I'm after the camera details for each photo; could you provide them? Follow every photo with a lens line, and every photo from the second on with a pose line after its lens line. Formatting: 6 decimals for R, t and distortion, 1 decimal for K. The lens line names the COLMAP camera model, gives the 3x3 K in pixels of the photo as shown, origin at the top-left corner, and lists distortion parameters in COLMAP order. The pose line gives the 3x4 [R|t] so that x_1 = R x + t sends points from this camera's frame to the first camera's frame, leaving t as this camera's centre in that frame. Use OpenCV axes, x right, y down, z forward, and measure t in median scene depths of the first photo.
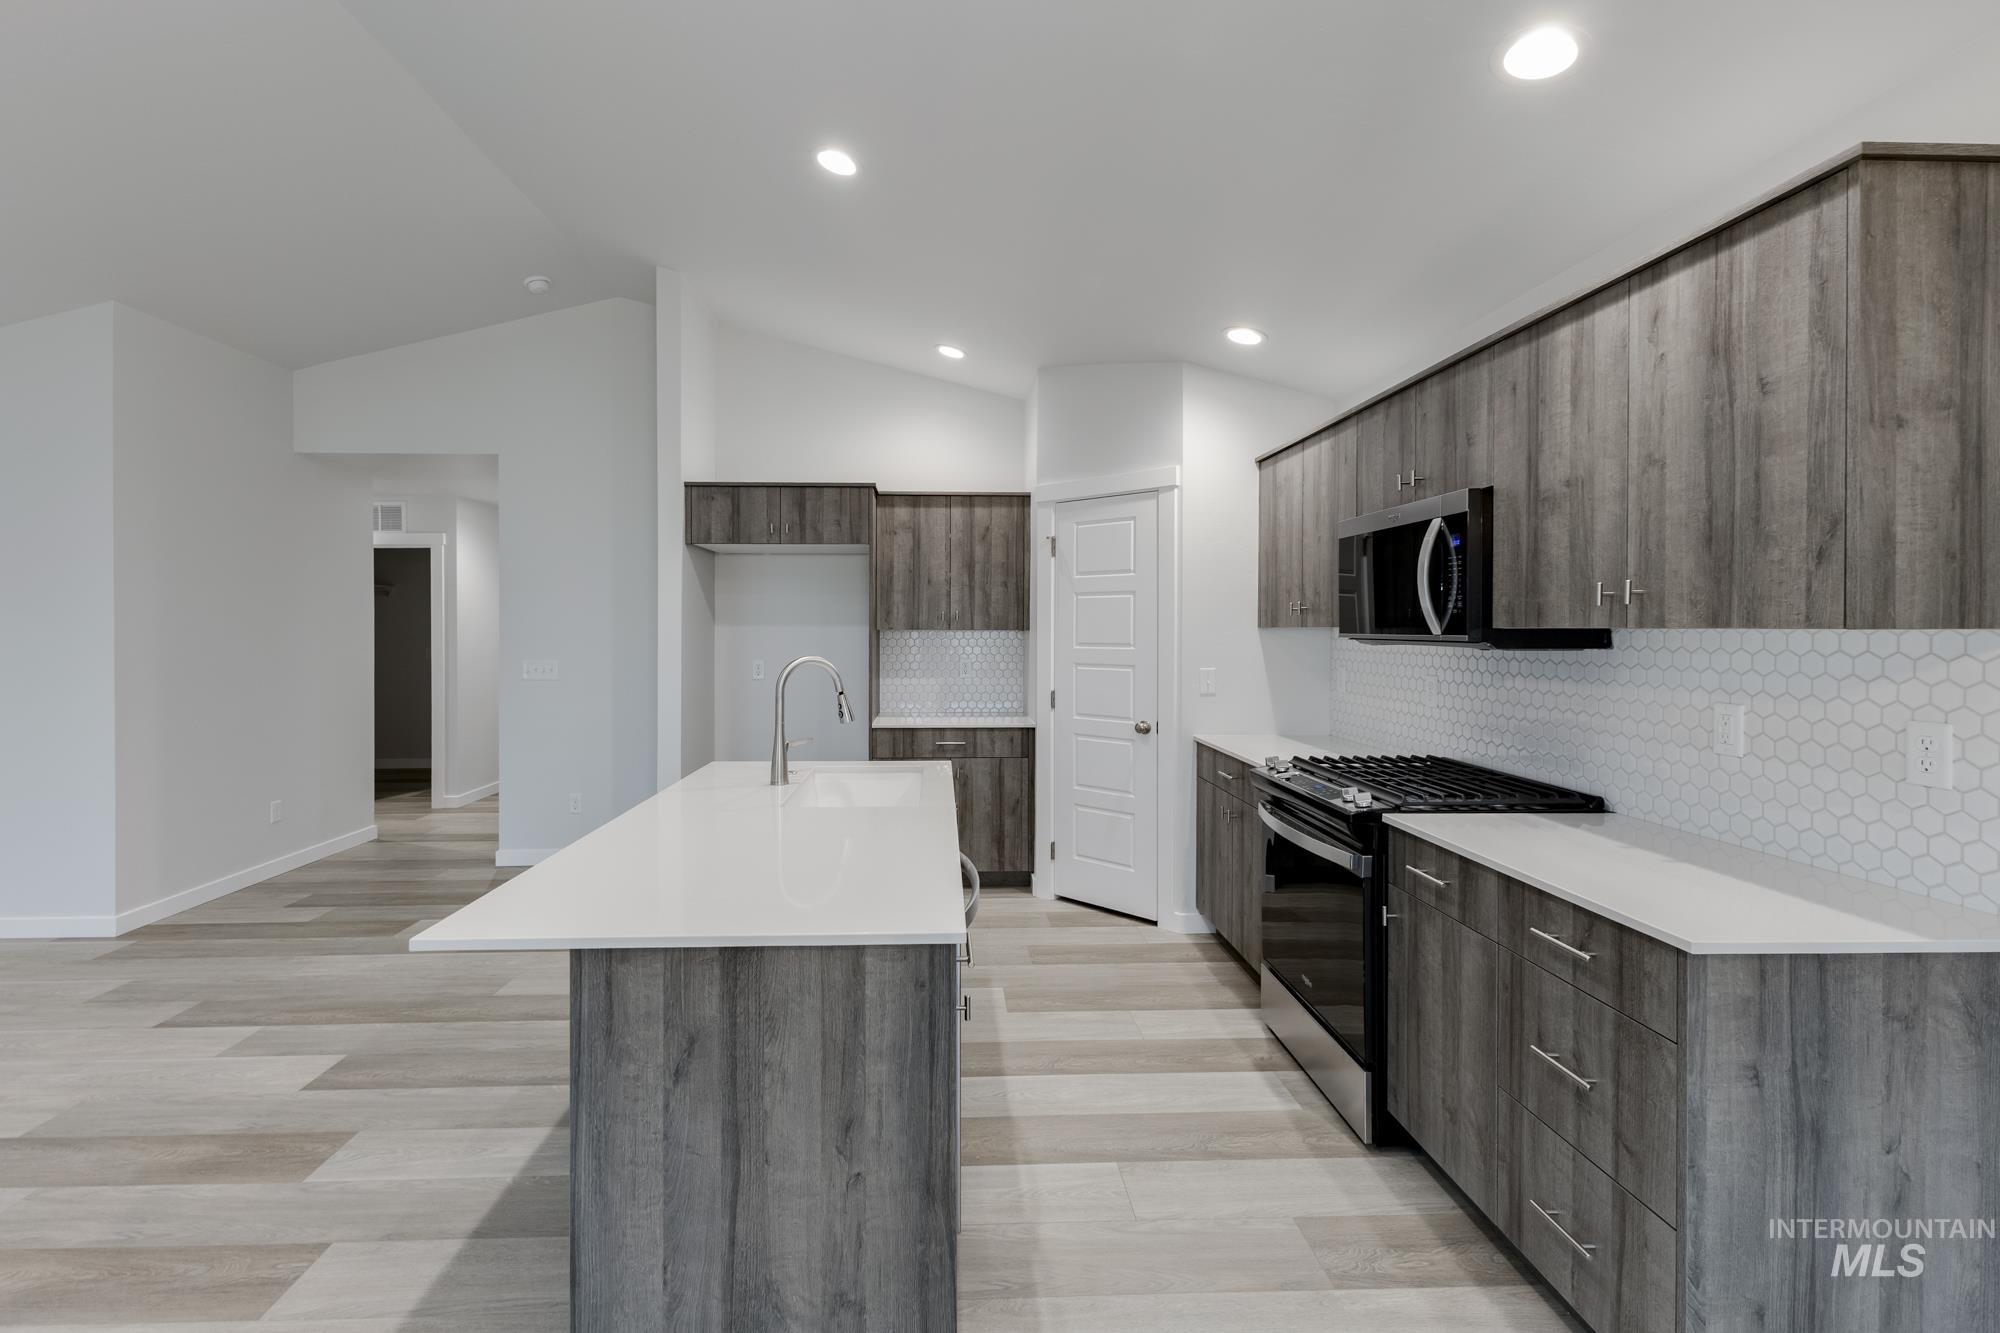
lens RADIAL K [[879.0, 0, 966.8], [0, 879.0, 634.0], [0, 0, 1]] dist [0.002056, -0.000265]
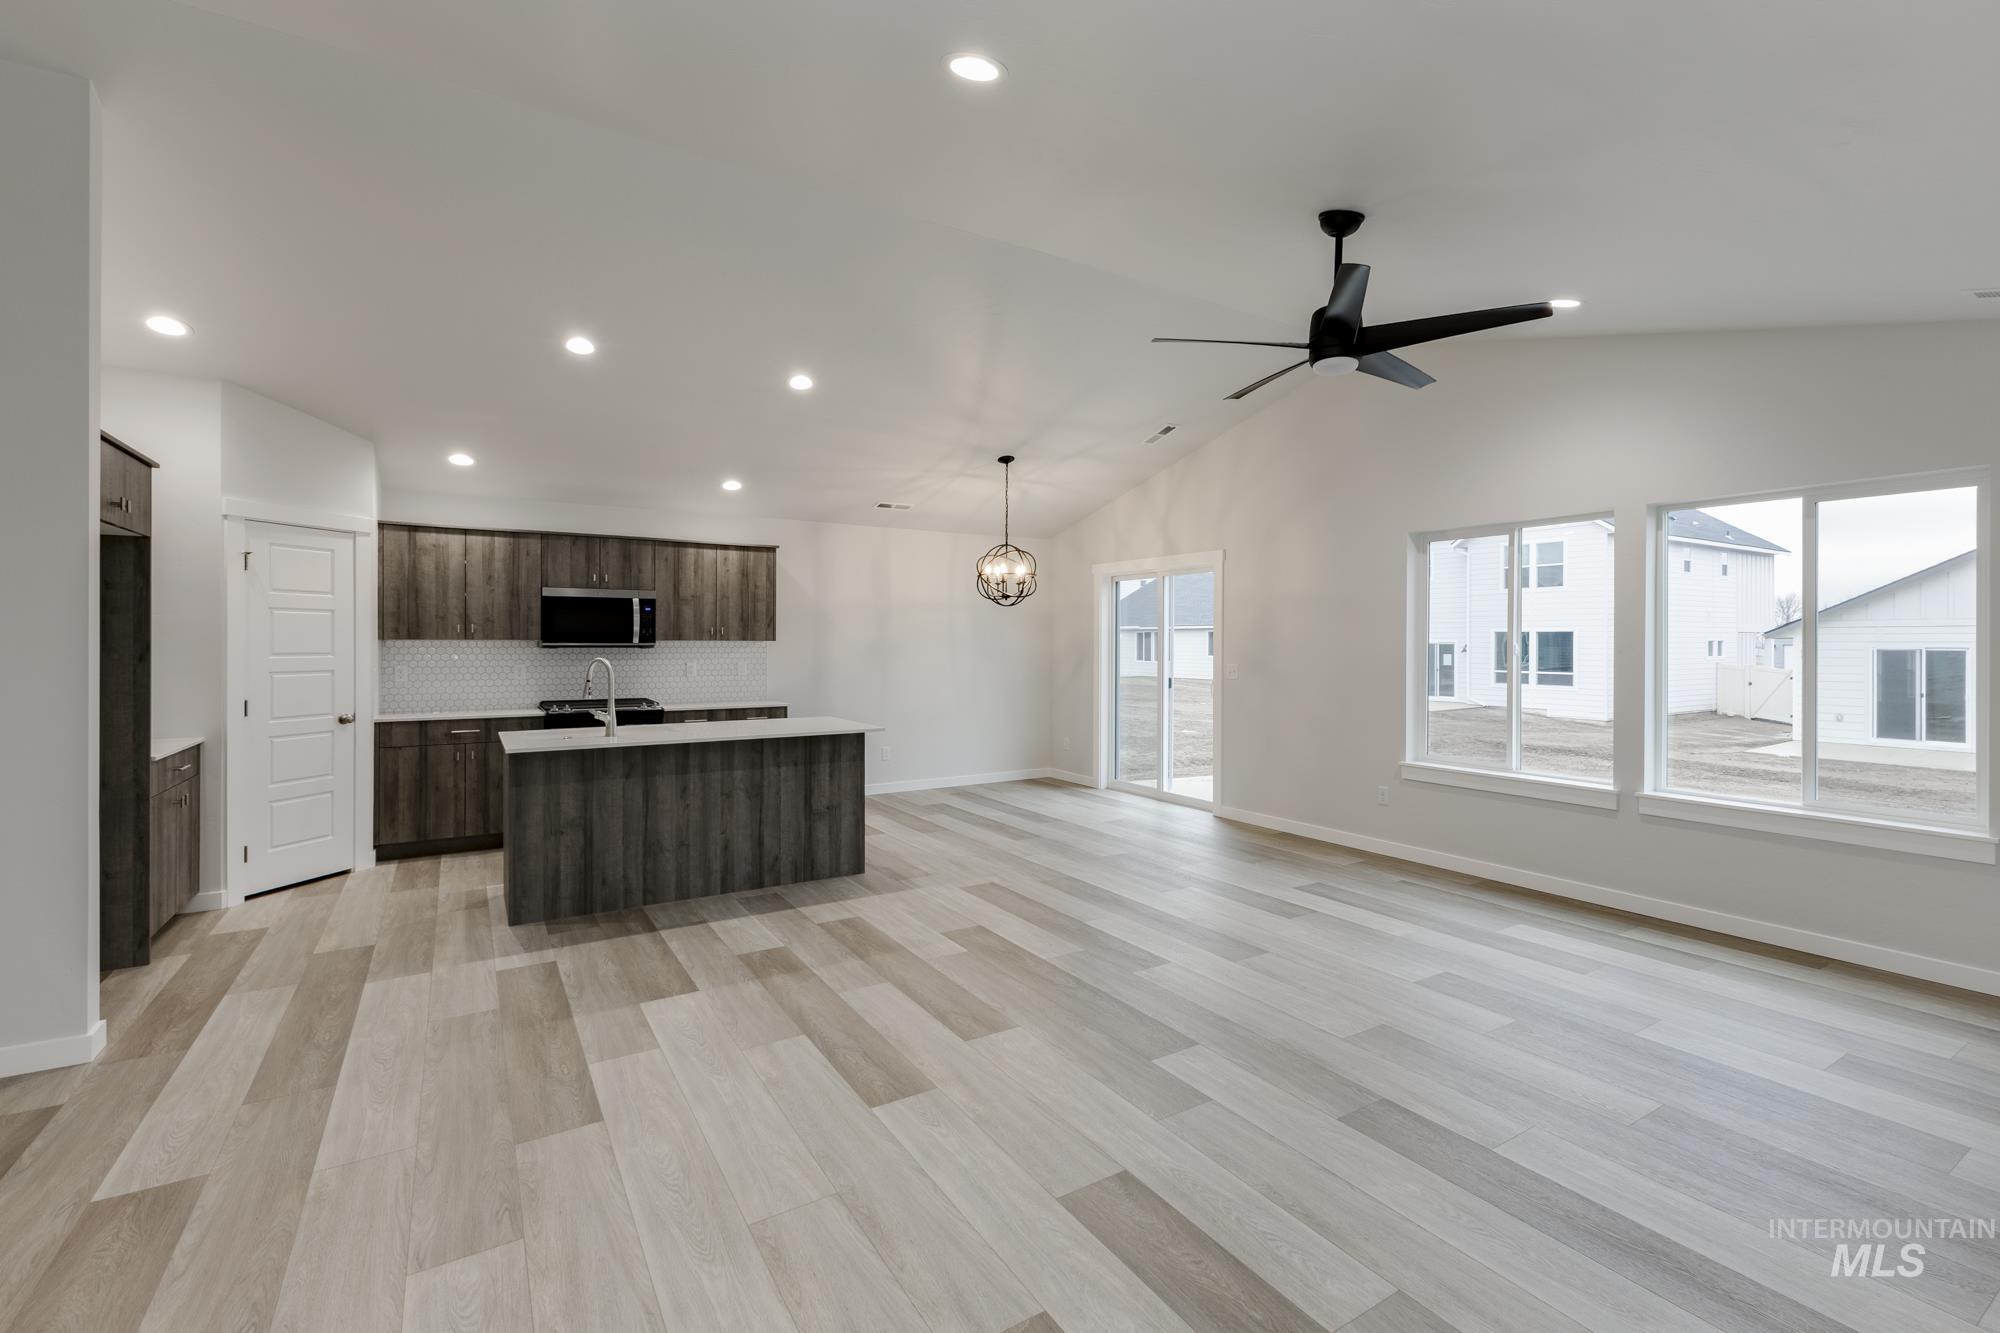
lens RADIAL K [[877.3, 0, 1014.8], [0, 877.3, 640.1], [0, 0, 1]] dist [0.004332, 0.000003]
pose [[-0.505235, 0.000430, 0.862981, -2.310255], [0.005012, 0.999984, 0.002436, -0.008540], [-0.862967, 0.005556, -0.505230, 1.358459]]
